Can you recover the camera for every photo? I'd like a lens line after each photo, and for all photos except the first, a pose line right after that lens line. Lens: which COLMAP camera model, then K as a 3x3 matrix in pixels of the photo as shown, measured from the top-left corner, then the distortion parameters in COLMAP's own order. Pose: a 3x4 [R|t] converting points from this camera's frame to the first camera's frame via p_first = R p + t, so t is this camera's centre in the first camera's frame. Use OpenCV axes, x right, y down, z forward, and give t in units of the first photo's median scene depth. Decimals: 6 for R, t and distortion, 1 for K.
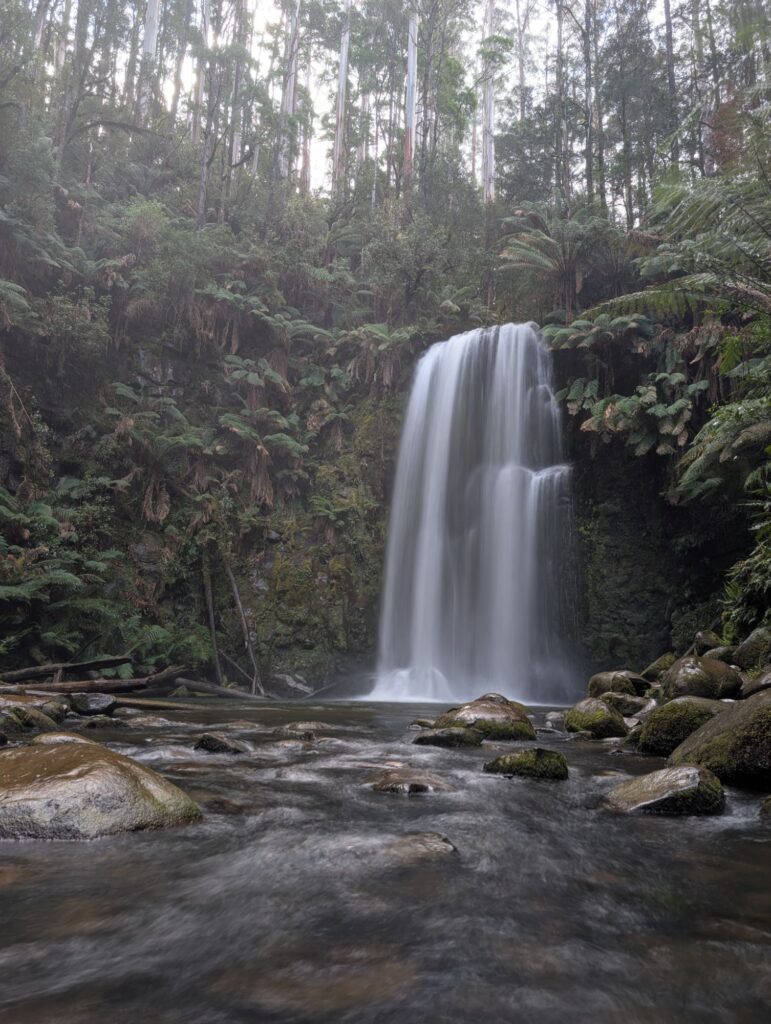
lens RADIAL K [[712.2, 0, 386.4], [0, 712.2, 516.8], [0, 0, 1]] dist [0.011874, -0.002571]
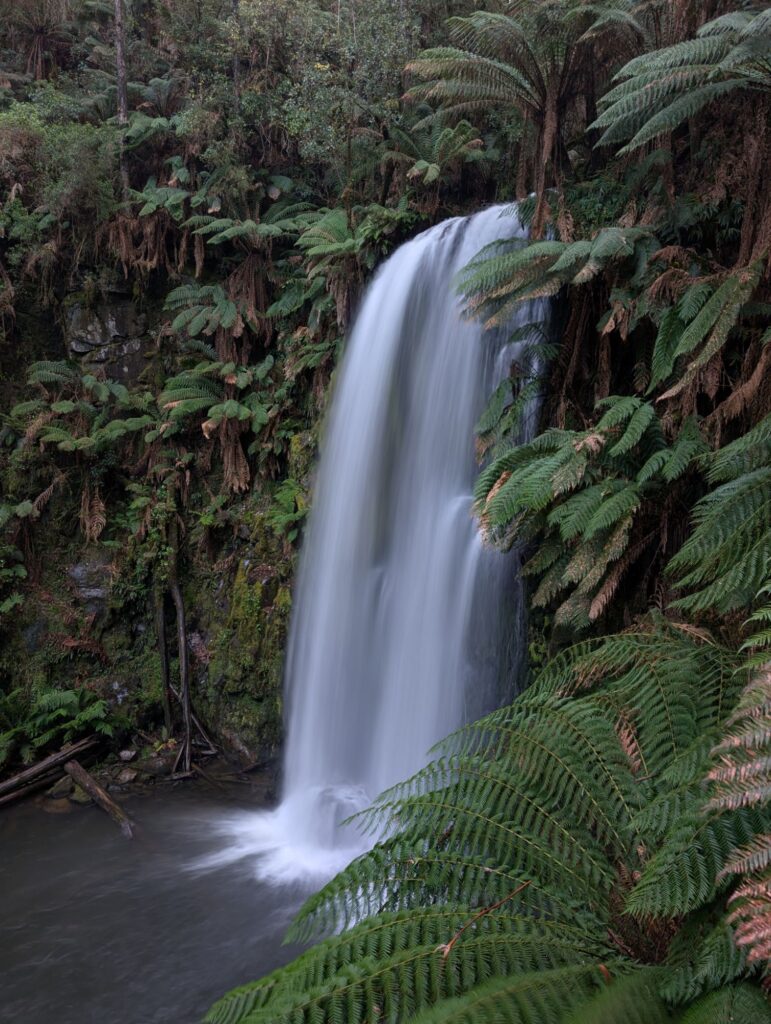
lens RADIAL K [[712.2, 0, 385.3], [0, 712.2, 513.7], [0, 0, 1]] dist [0.011874, -0.002571]
pose [[0.902366, 0.016976, -0.430636, 0.331465], [0.116230, 0.952613, 0.281105, -0.204402], [0.415001, -0.303712, 0.857632, 0.417369]]
